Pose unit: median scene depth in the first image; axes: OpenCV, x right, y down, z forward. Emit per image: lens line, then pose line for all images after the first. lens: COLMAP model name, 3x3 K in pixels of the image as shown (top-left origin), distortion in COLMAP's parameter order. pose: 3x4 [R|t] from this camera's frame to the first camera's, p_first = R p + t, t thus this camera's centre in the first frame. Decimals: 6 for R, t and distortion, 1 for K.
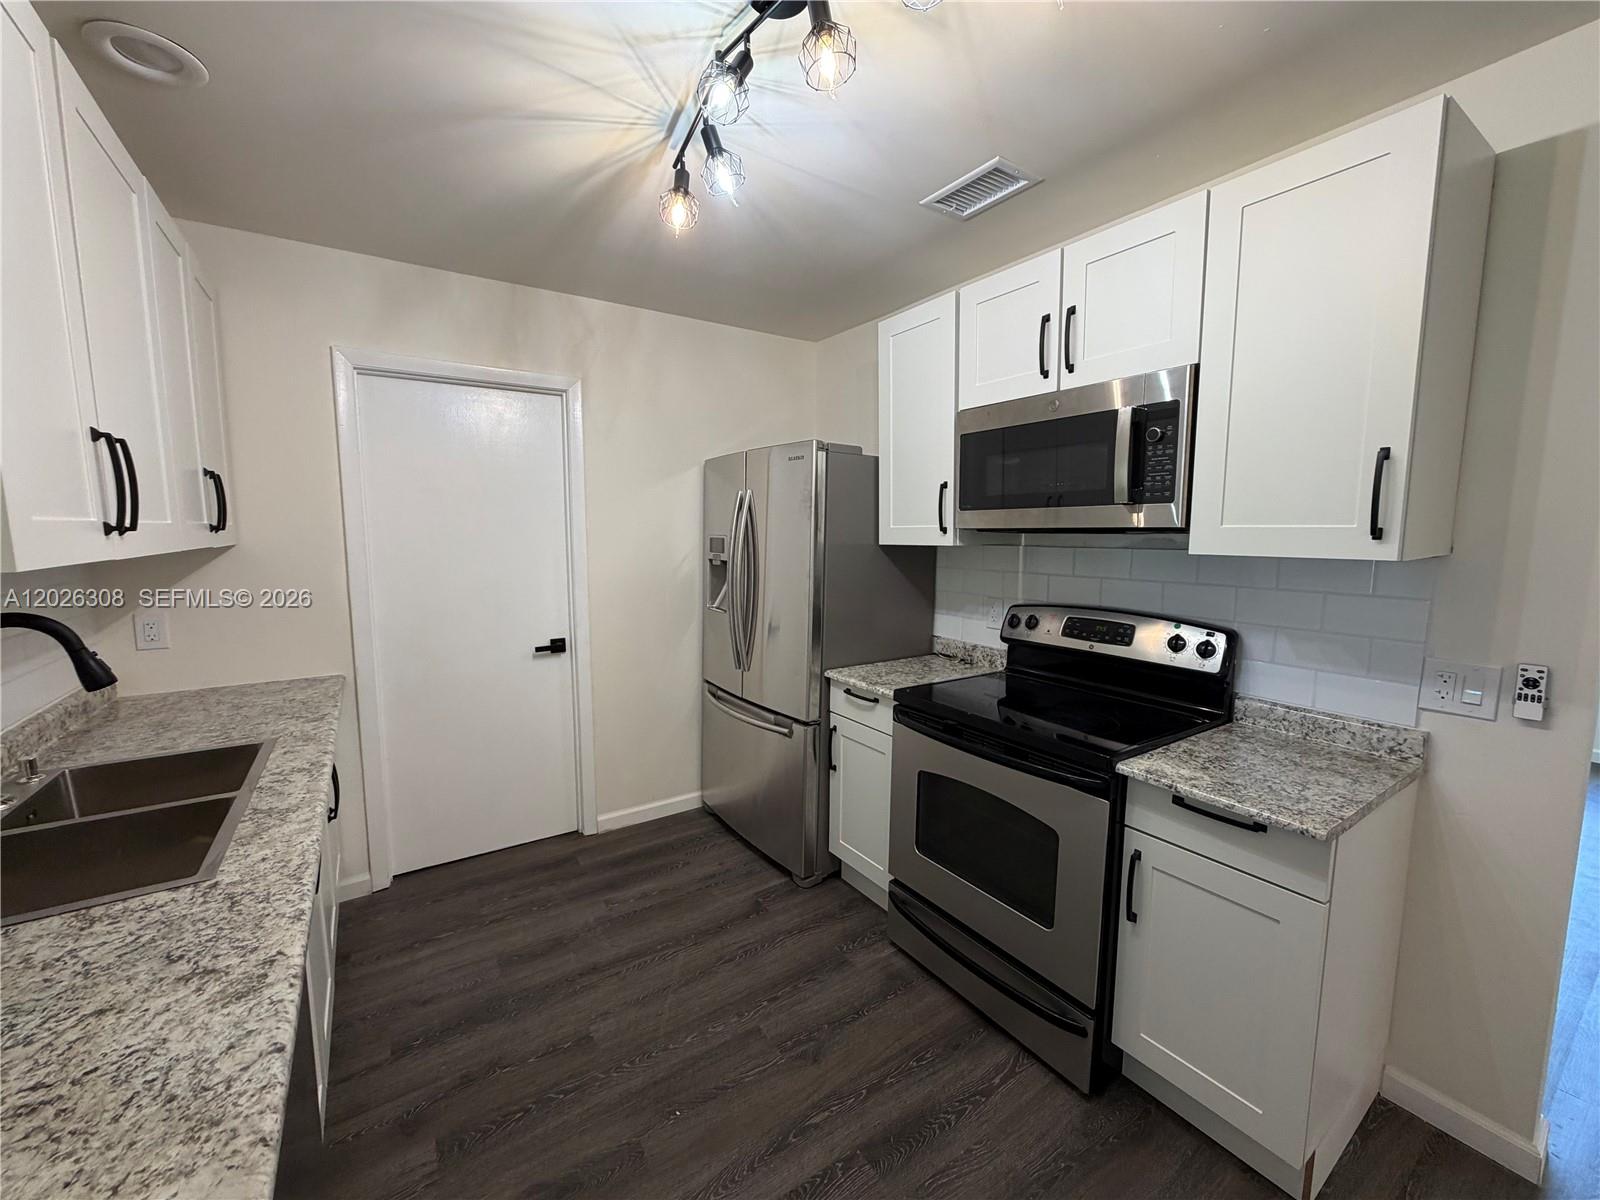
lens RADIAL K [[626.7, 0, 763.3], [0, 626.7, 594.0], [0, 0, 1]] dist [-0.000319, -0.000140]
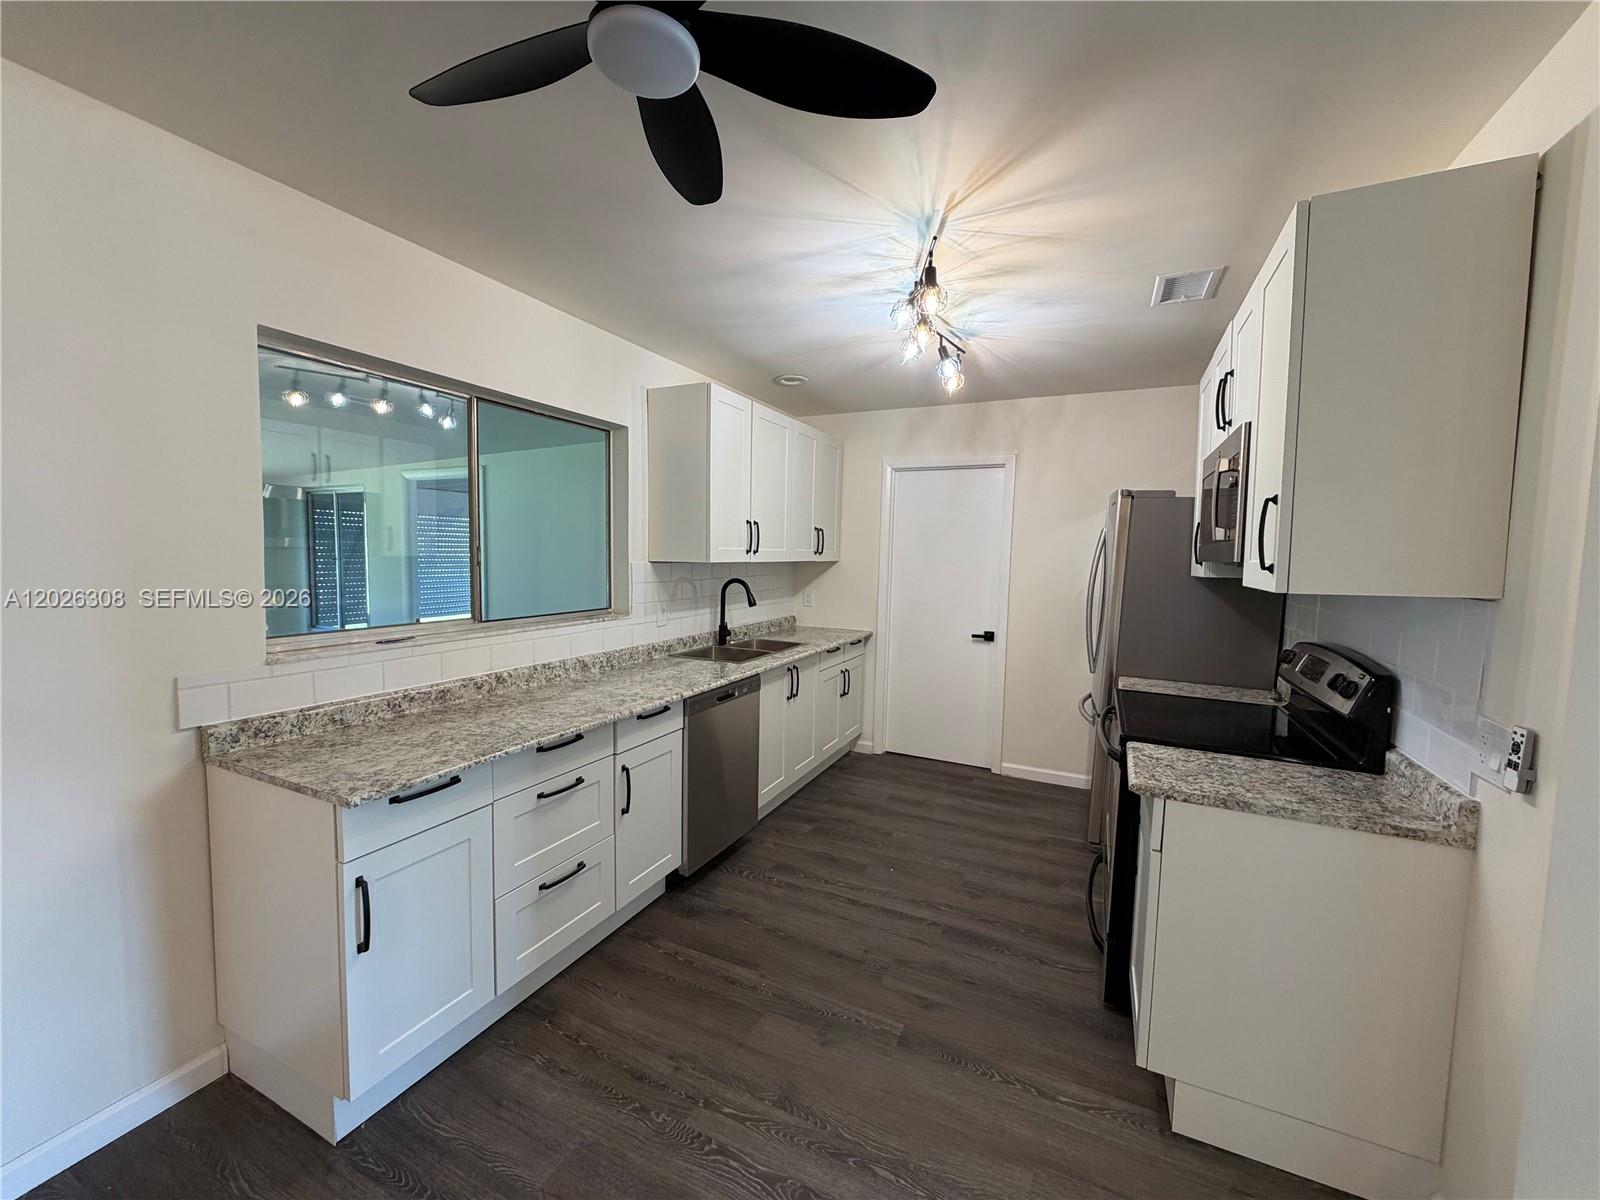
lens RADIAL K [[626.7, 0, 797.1], [0, 626.7, 588.3], [0, 0, 1]] dist [-0.000319, -0.000140]
pose [[0.513217, 0.061092, -0.856082, 0.911466], [-0.111161, 0.993793, 0.004279, 0.018742], [0.851030, 0.092967, 0.516822, -0.197536]]
